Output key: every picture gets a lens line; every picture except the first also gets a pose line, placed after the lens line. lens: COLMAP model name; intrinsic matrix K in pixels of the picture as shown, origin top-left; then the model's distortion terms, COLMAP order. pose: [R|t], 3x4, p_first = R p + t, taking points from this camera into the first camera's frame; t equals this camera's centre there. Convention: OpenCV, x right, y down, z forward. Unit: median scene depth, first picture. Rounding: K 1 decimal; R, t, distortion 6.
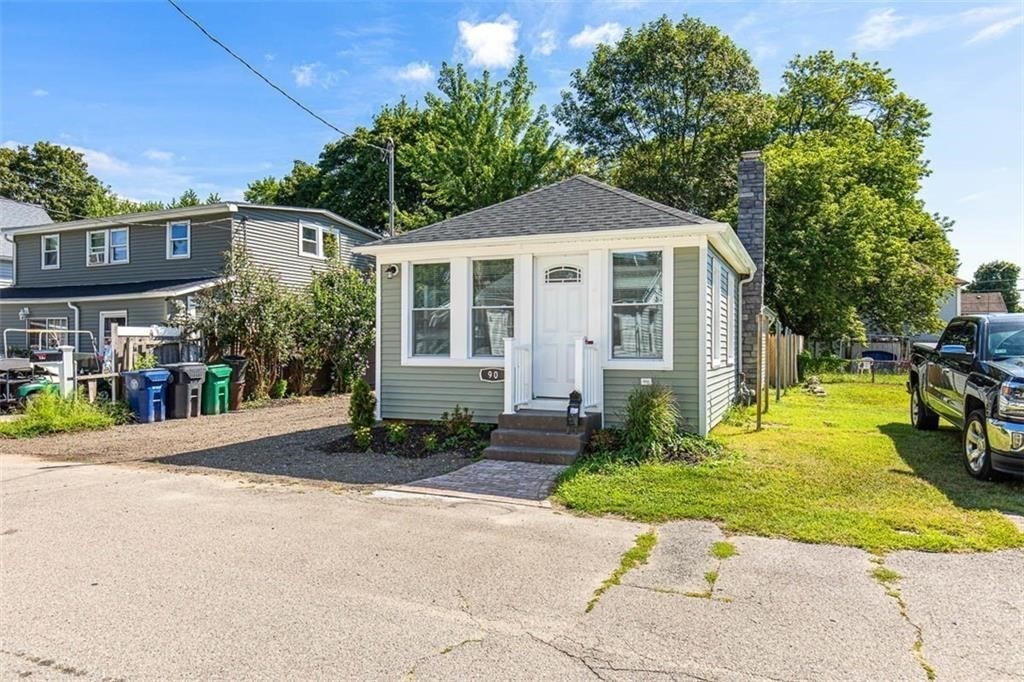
lens RADIAL K [[658.8, 0, 512.0], [0, 658.8, 341.0], [0, 0, 1]] dist [0.008231, -0.000006]
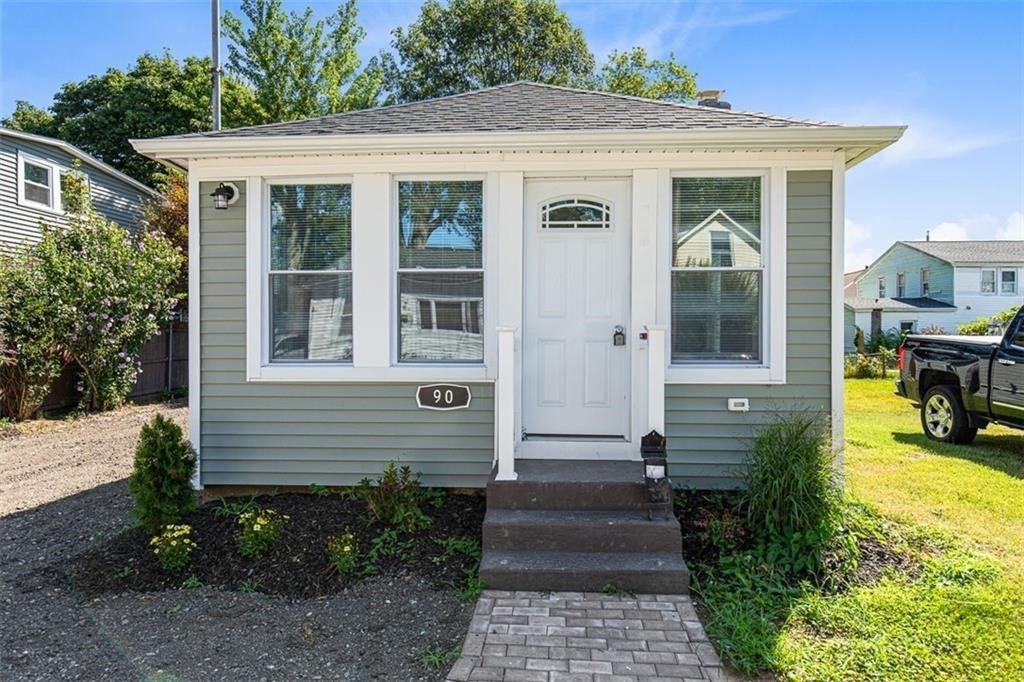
lens RADIAL K [[624.8, 0, 514.3], [0, 624.8, 339.0], [0, 0, 1]] dist [0.003605, -0.000184]
pose [[0.940179, -0.003874, 0.340659, -0.106394], [0.000500, 0.999950, 0.009992, -0.000332], [-0.340680, -0.009224, 0.940134, 0.365205]]
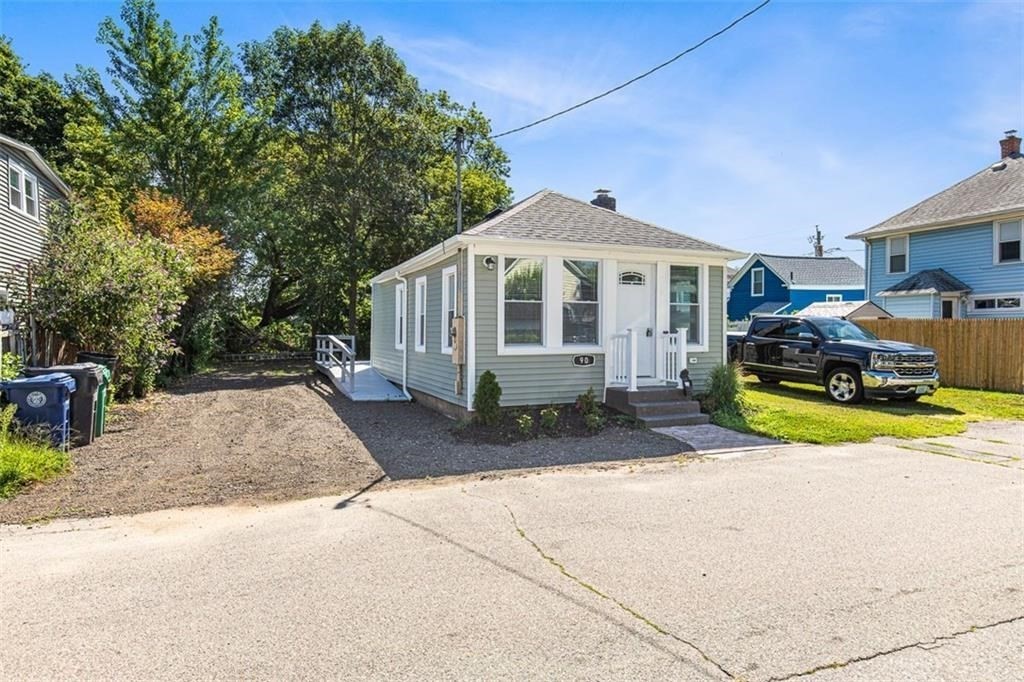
lens RADIAL K [[621.6, 0, 512.0], [0, 621.6, 341.0], [0, 0, 1]] dist [-0.002758, -0.000857]
pose [[0.700954, -0.014036, 0.713068, -0.650209], [-0.001175, 0.999782, 0.020835, -0.004018], [-0.713205, -0.015442, 0.700785, 0.233786]]
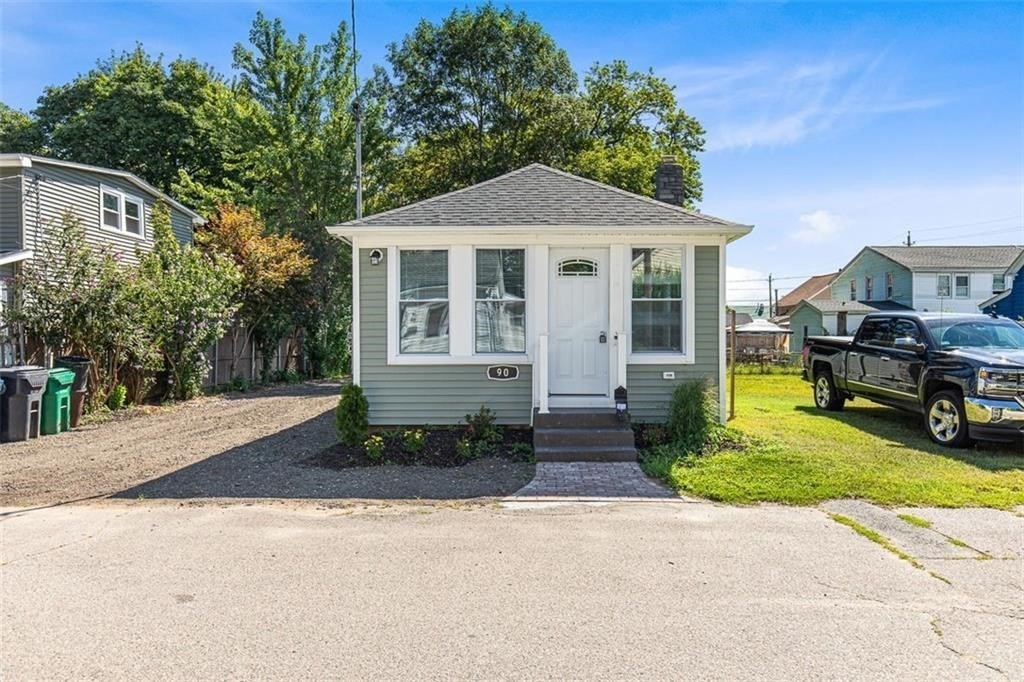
lens RADIAL K [[698.1, 0, 512.0], [0, 698.1, 341.0], [0, 0, 1]] dist [-0.000169, 0.002263]
pose [[0.925968, -0.006677, 0.377544, -0.282219], [0.003458, 0.999952, 0.009202, -0.001629], [-0.377587, -0.007215, 0.925946, 0.057329]]
